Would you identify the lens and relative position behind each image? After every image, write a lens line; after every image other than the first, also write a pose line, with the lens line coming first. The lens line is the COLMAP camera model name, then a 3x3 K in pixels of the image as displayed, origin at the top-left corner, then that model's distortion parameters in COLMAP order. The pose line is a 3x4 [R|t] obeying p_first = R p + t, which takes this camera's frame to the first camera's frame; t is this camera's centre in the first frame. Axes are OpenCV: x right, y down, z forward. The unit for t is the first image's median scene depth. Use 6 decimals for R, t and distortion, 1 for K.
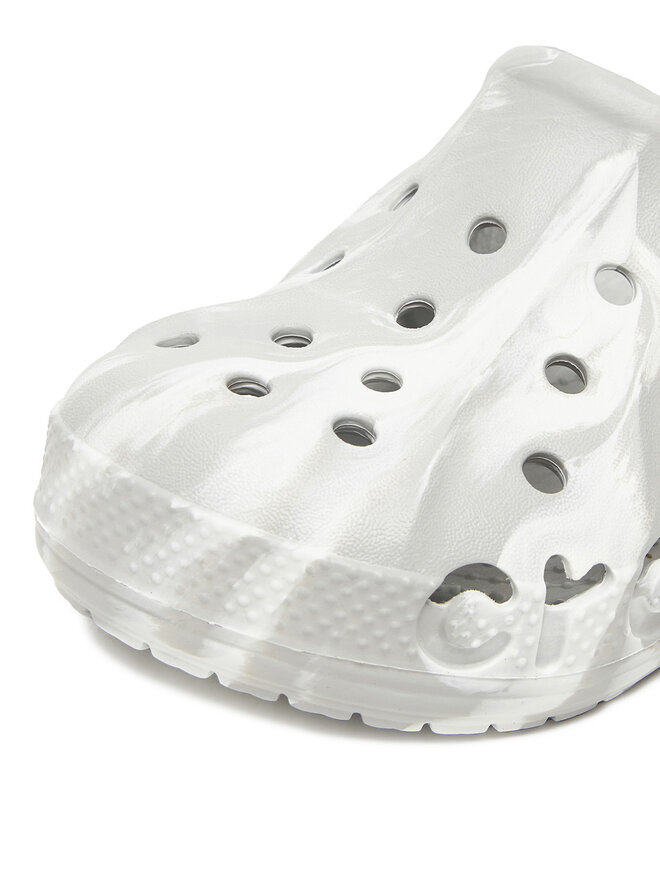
lens RADIAL K [[1813.3, 0, 330.0], [0, 1813.3, 440.0], [0, 0, 1]] dist [0.003853, -0.058656]
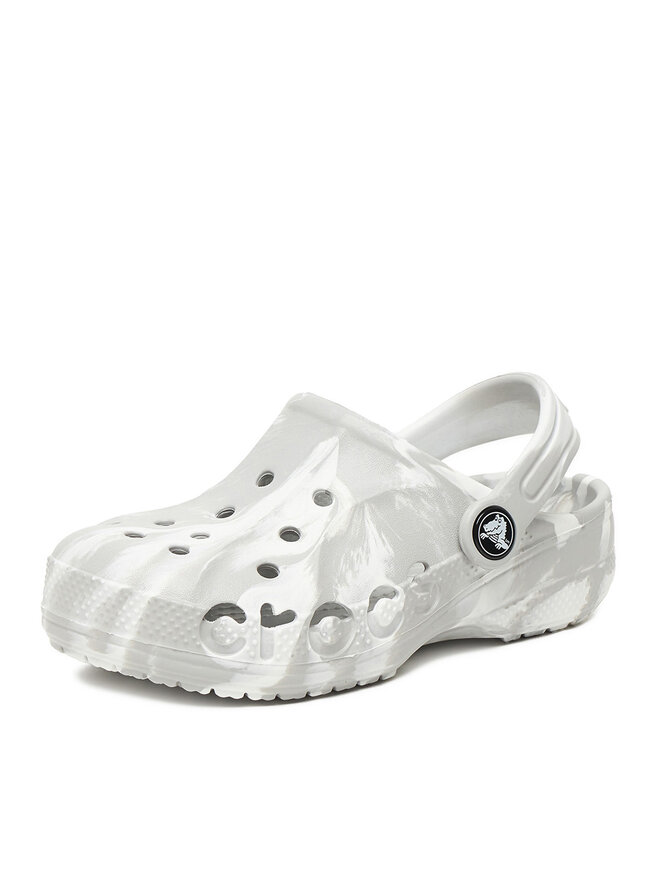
lens RADIAL K [[1726.9, 0, 330.0], [0, 1726.9, 440.0], [0, 0, 1]] dist [-0.540573, -0.054000]
pose [[0.998400, -0.008161, -0.055956, 0.312858], [-0.006692, 0.965526, -0.260222, 0.404014], [0.056151, 0.260180, 0.963926, -1.002339]]
